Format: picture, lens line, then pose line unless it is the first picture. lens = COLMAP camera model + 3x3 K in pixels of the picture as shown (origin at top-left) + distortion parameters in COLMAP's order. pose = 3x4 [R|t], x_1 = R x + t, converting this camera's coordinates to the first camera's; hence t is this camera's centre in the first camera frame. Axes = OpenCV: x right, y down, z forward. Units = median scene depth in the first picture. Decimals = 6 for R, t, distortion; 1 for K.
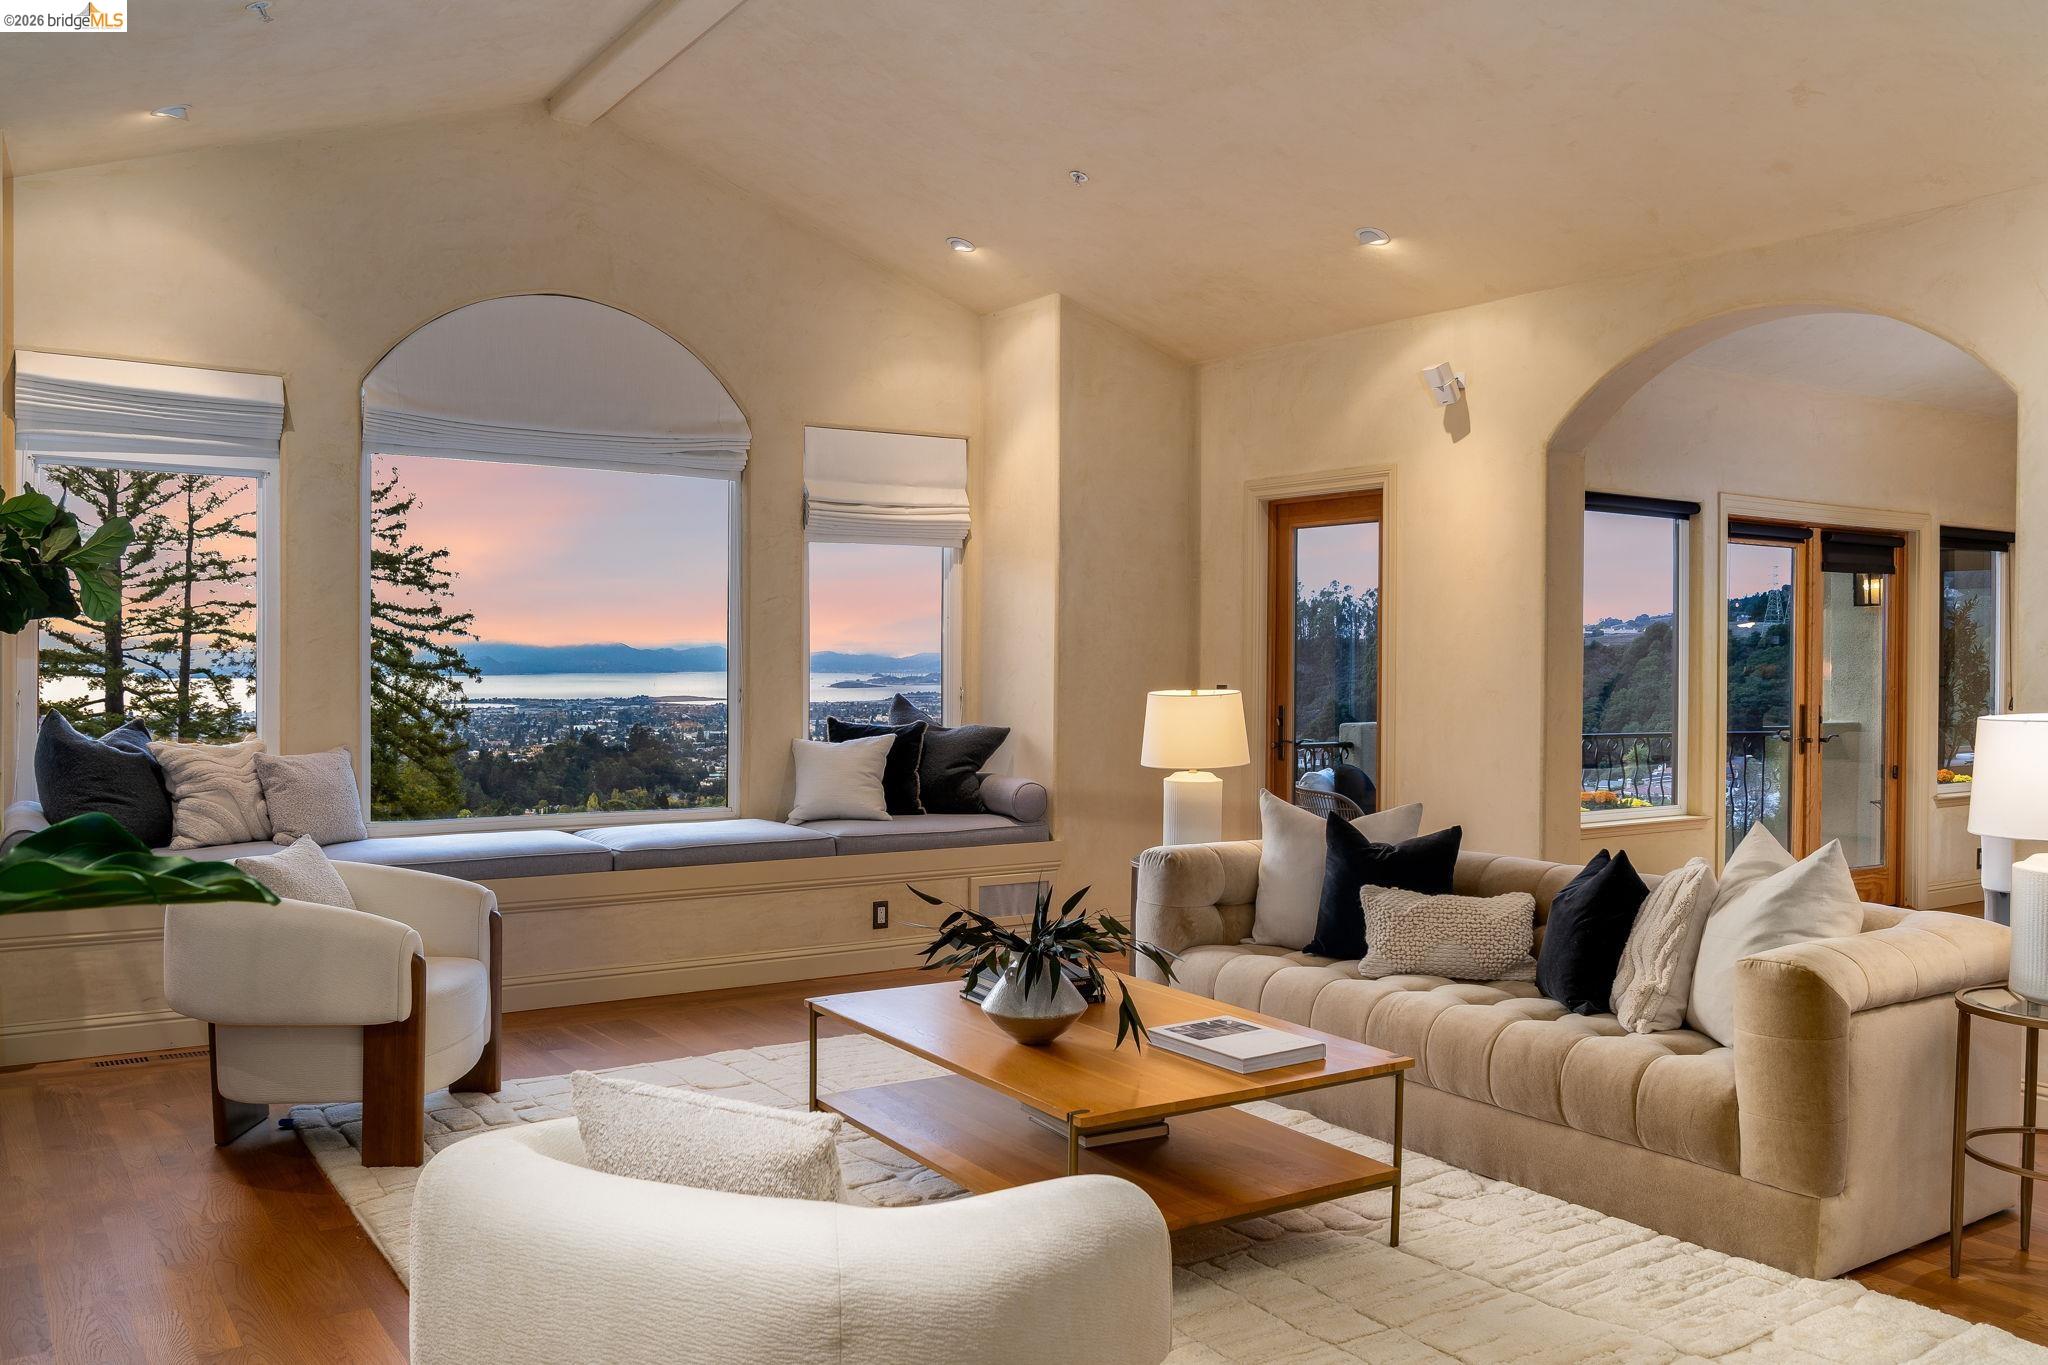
lens RADIAL K [[1649.0, 0, 1012.2], [0, 1649.0, 668.9], [0, 0, 1]] dist [-0.011535, 0.014226]
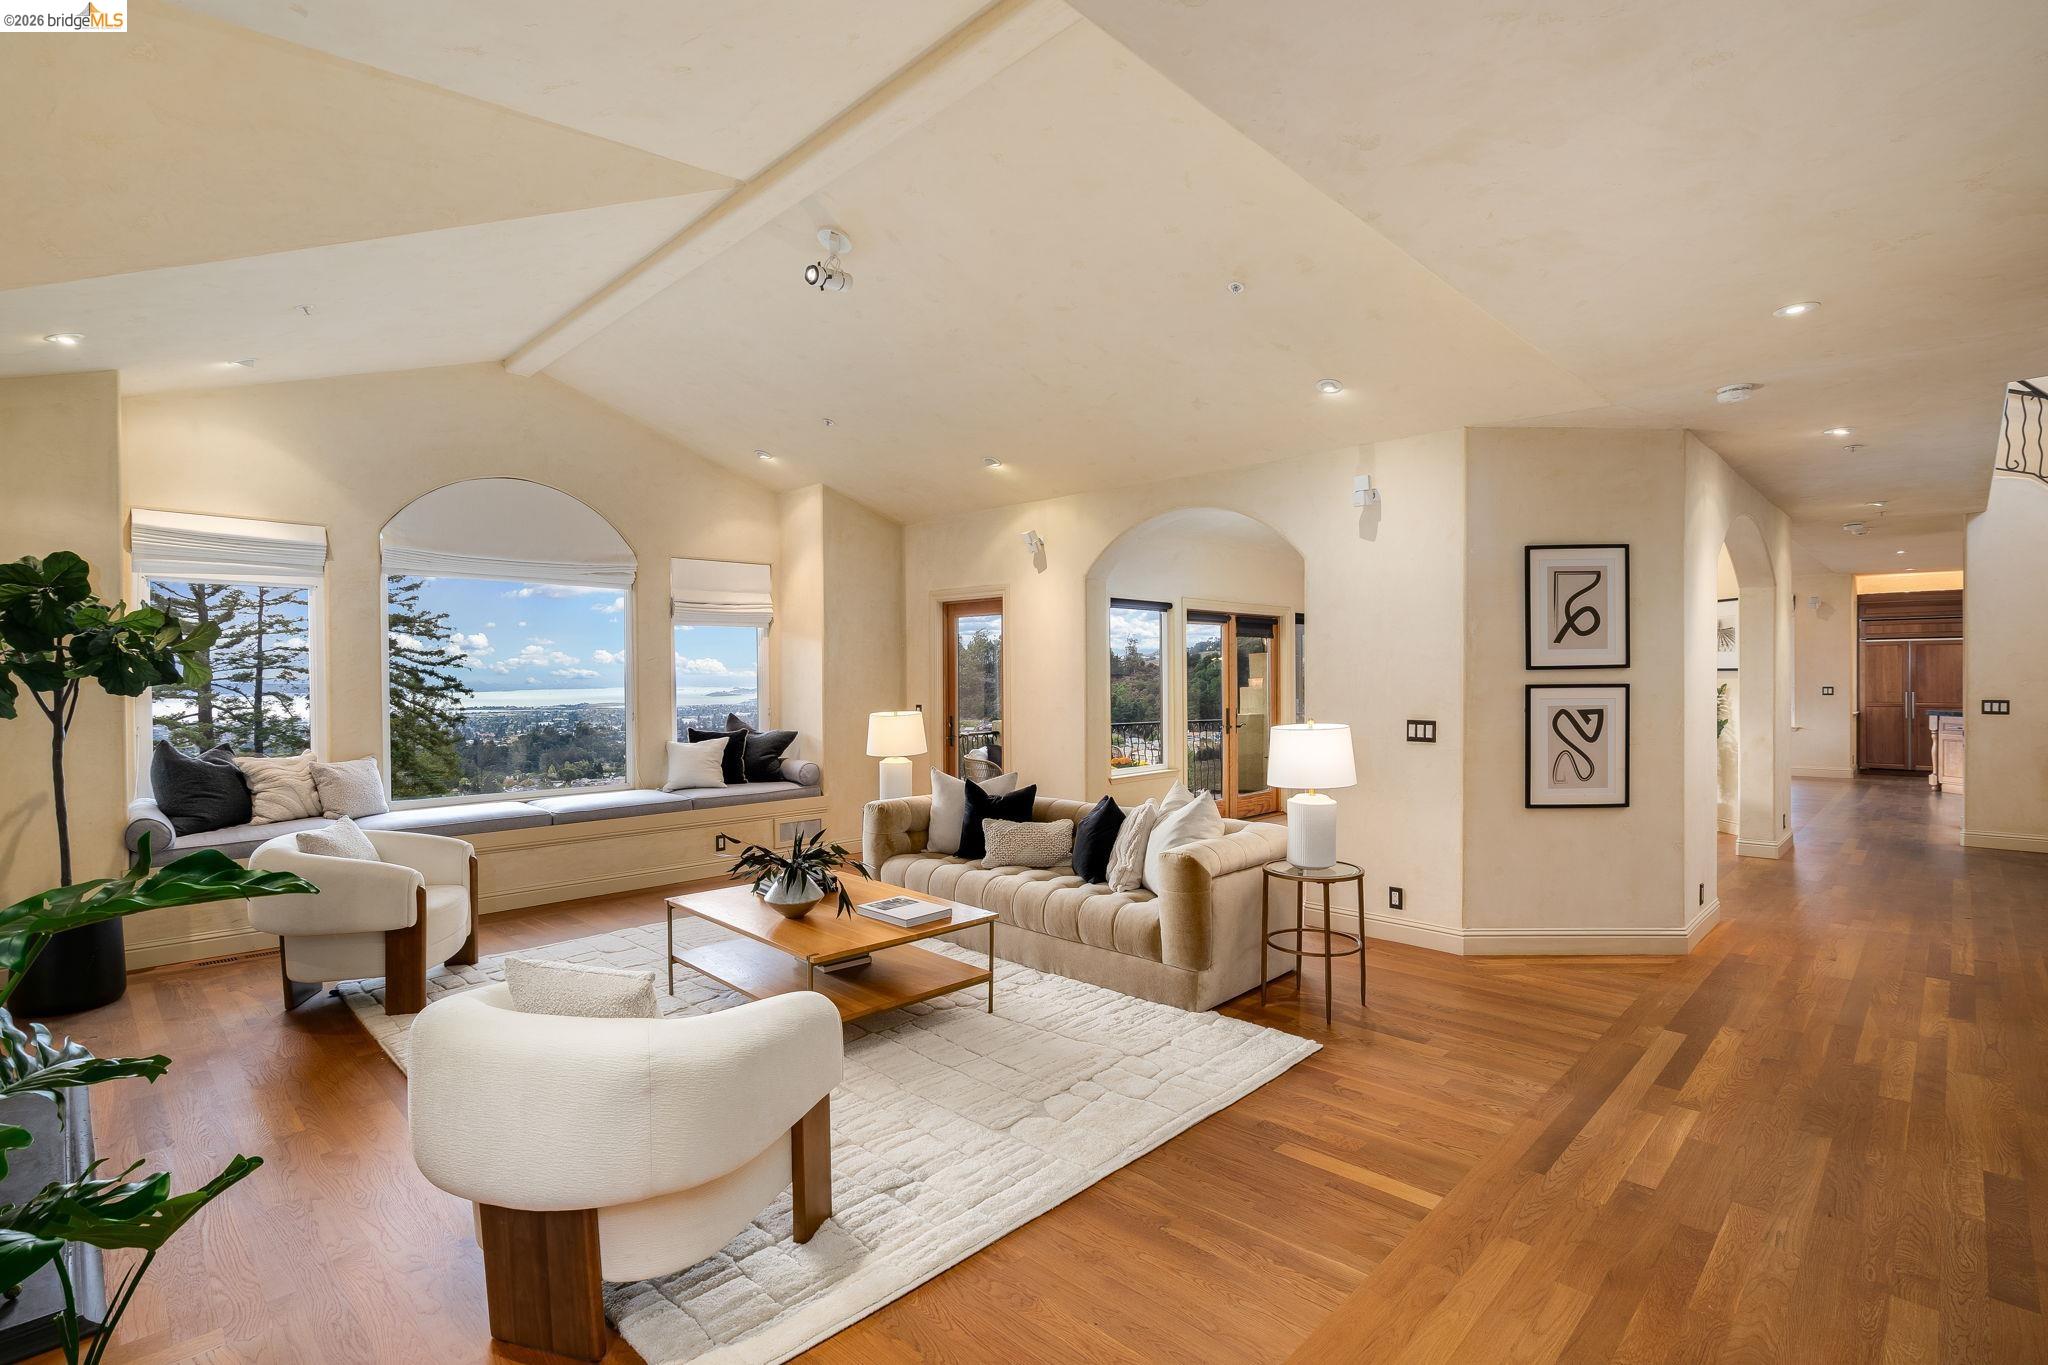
lens RADIAL K [[963.4, 0, 1015.4], [0, 963.4, 685.2], [0, 0, 1]] dist [0.001016, 0.000710]
pose [[0.980022, -0.014373, 0.198370, 0.024426], [0.013560, 0.999893, 0.005455, -0.017083], [-0.198427, -0.002656, 0.980112, -0.048888]]
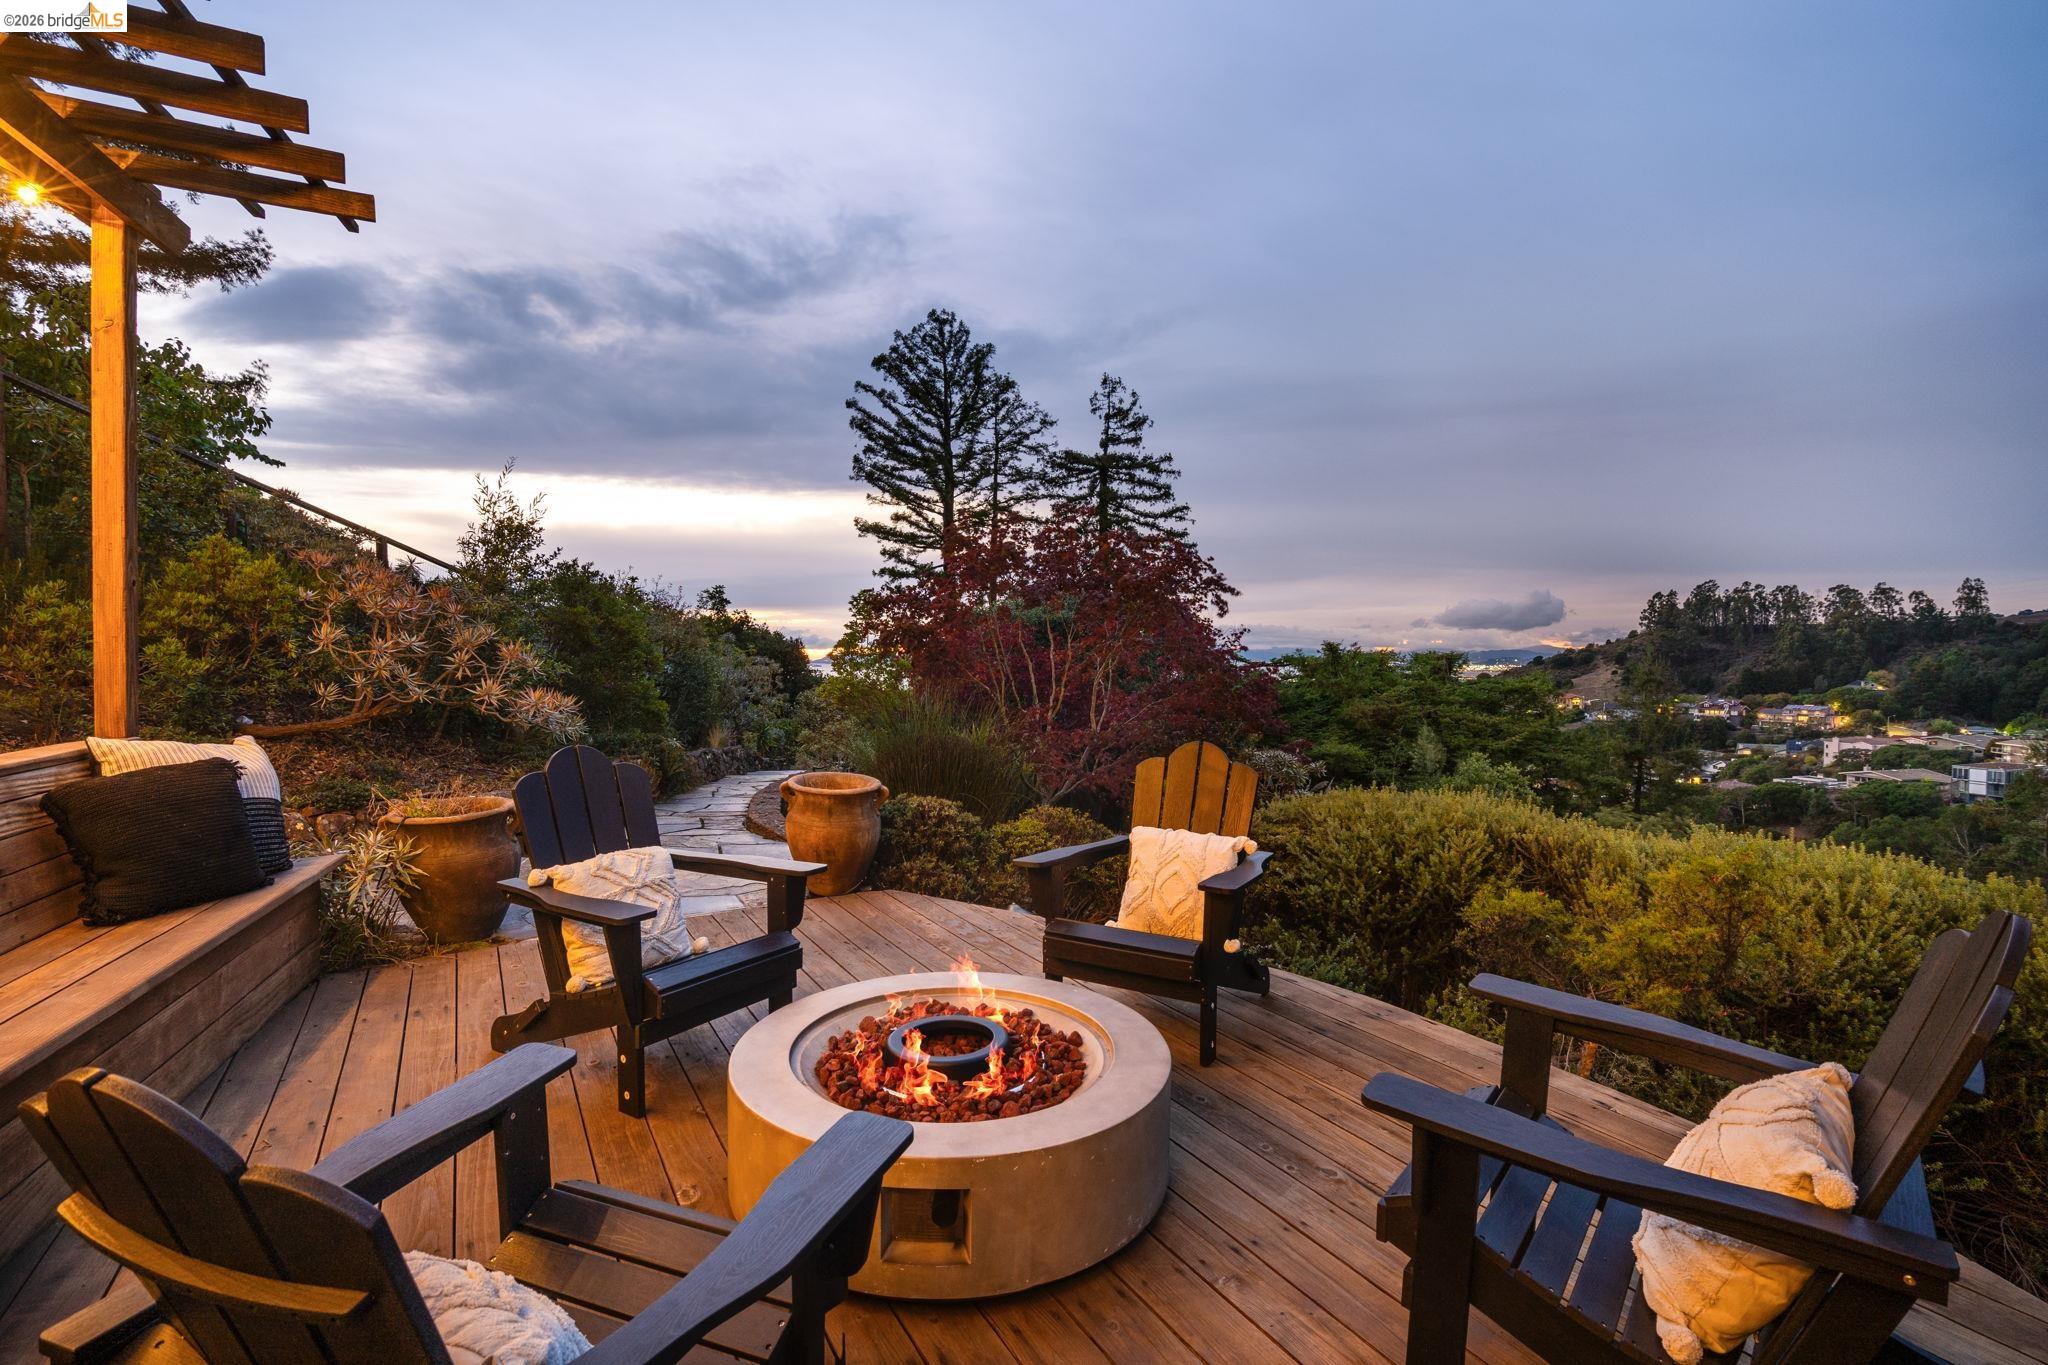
lens RADIAL K [[963.4, 0, 1019.1], [0, 963.4, 648.8], [0, 0, 1]] dist [0.001016, 0.000710]
pose [[0.900252, -0.009543, -0.435264, -1.075112], [0.007098, 0.999949, -0.007241, 0.787442], [0.435311, 0.003429, 0.900274, 2.306979]]
